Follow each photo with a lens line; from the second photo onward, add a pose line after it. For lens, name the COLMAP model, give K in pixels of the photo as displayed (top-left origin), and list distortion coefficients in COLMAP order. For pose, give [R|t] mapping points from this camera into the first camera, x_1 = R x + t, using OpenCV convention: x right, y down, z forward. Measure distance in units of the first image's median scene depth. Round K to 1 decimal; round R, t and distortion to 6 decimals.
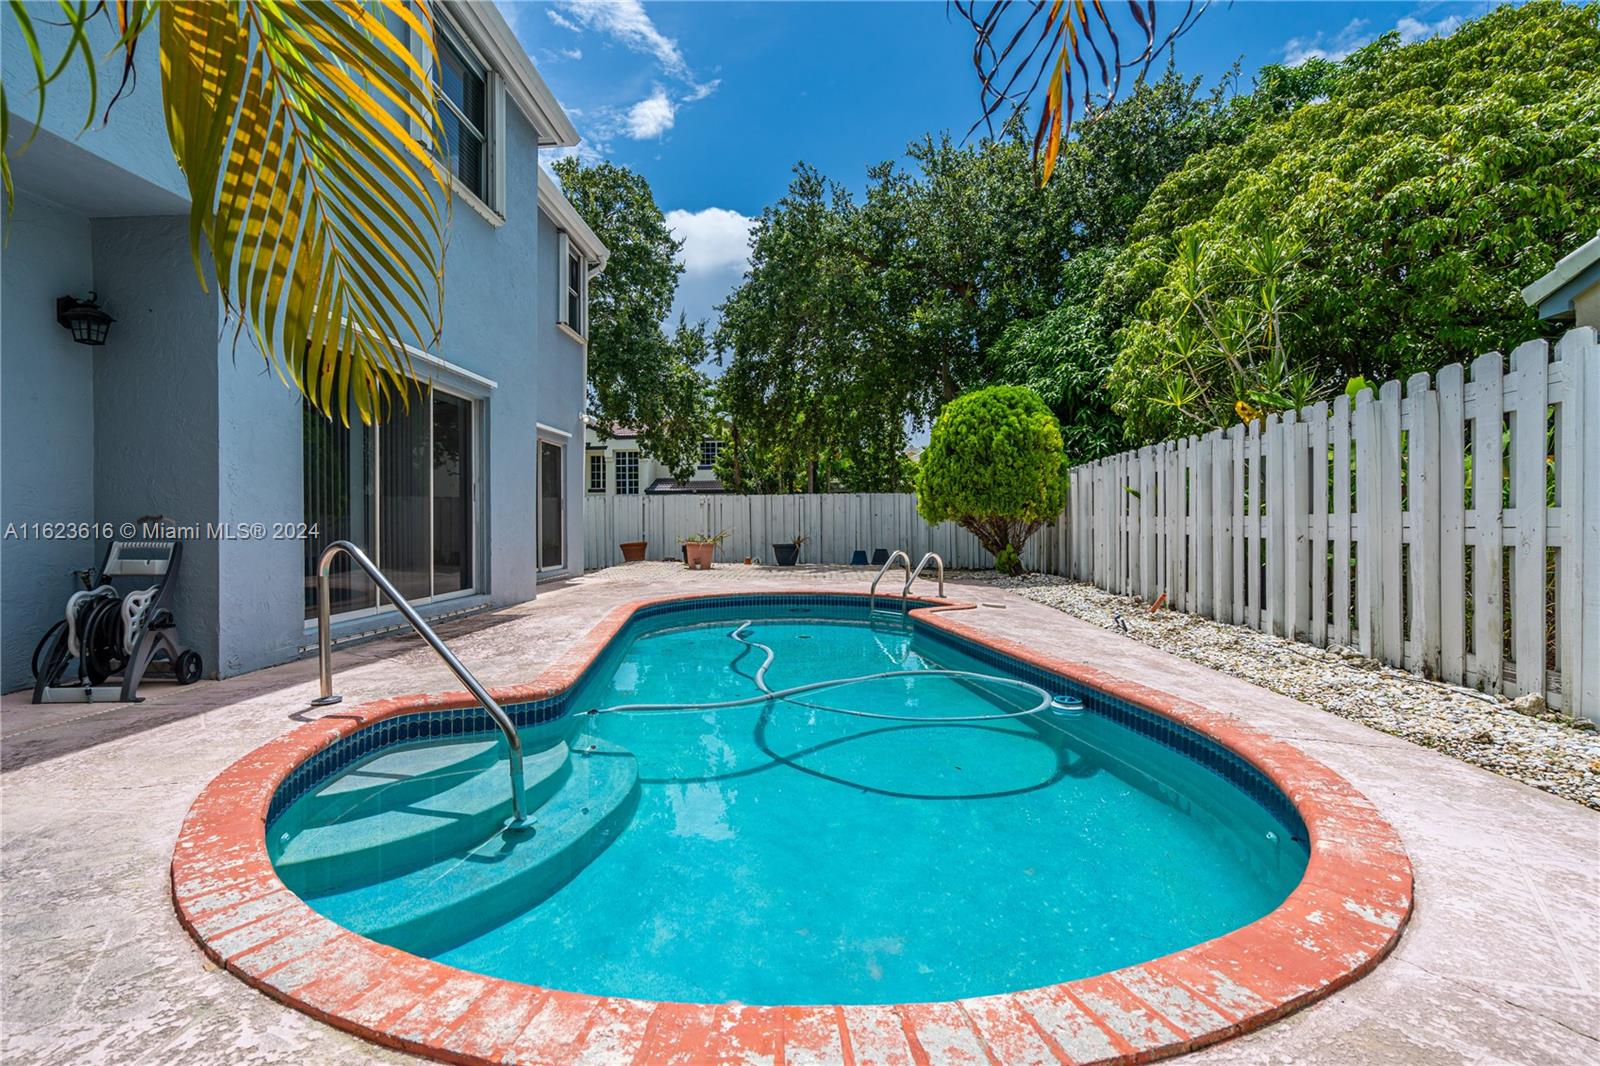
lens RADIAL K [[738.7, 0, 766.1], [0, 738.7, 524.0], [0, 0, 1]] dist [-0.003647, 0.000131]
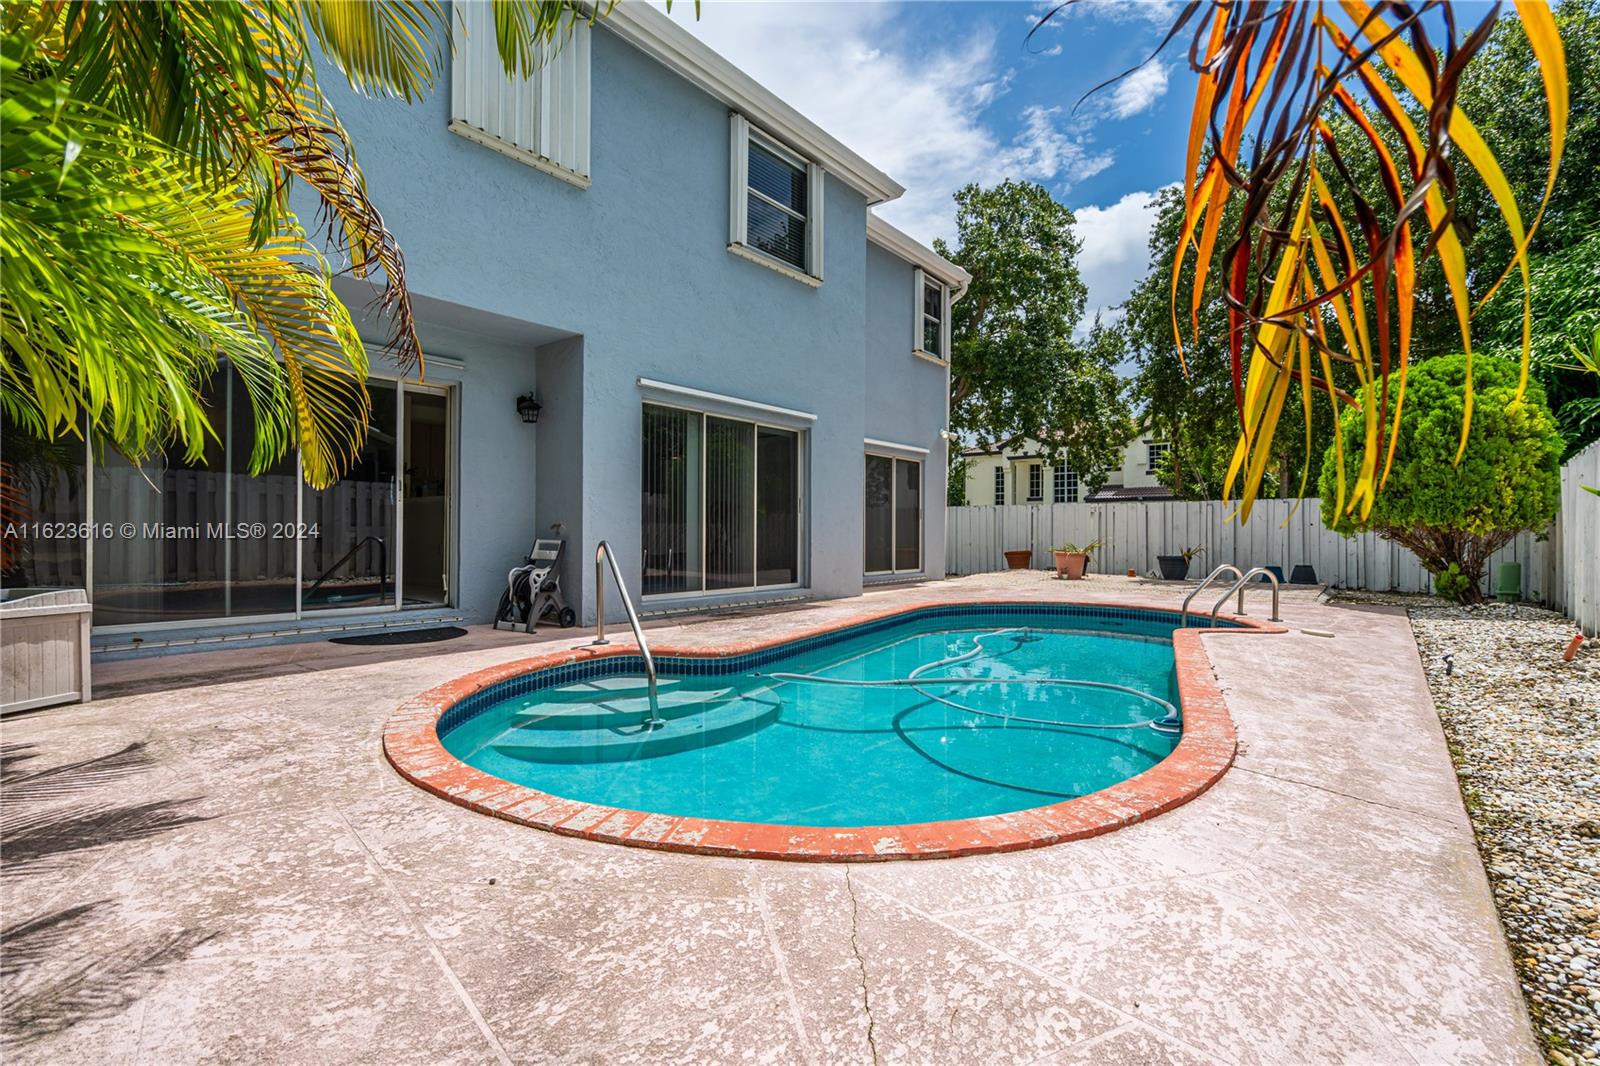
lens RADIAL K [[734.5, 0, 780.3], [0, 734.5, 530.1], [0, 0, 1]] dist [-0.009926, 0.005332]
pose [[0.816517, 0.006342, -0.577287, 0.205986], [-0.008483, 0.999964, -0.001014, -0.000067], [0.577260, 0.005725, 0.816541, -0.017656]]
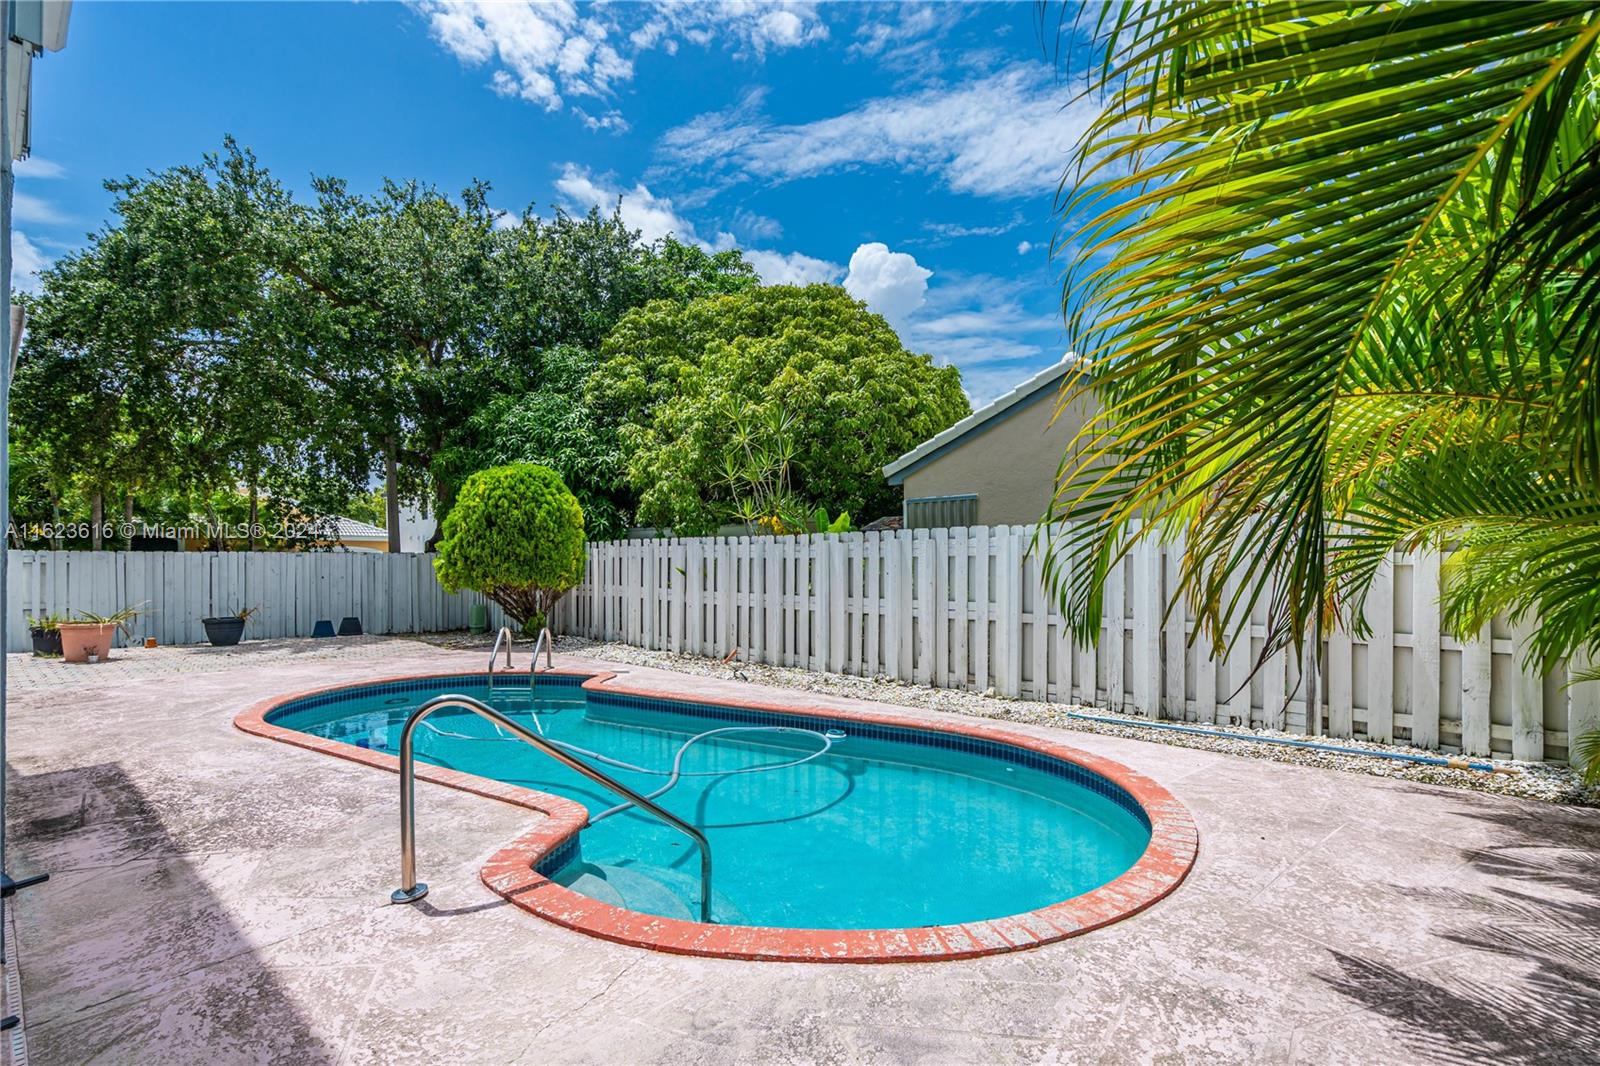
lens RADIAL K [[730.7, 0, 798.8], [0, 730.7, 559.4], [0, 0, 1]] dist [-0.000764, 0.000214]
pose [[0.584033, 0.008943, 0.811681, -0.339296], [-0.003315, 0.999957, -0.008632, -0.042287], [-0.811723, 0.002350, 0.584037, 0.059119]]
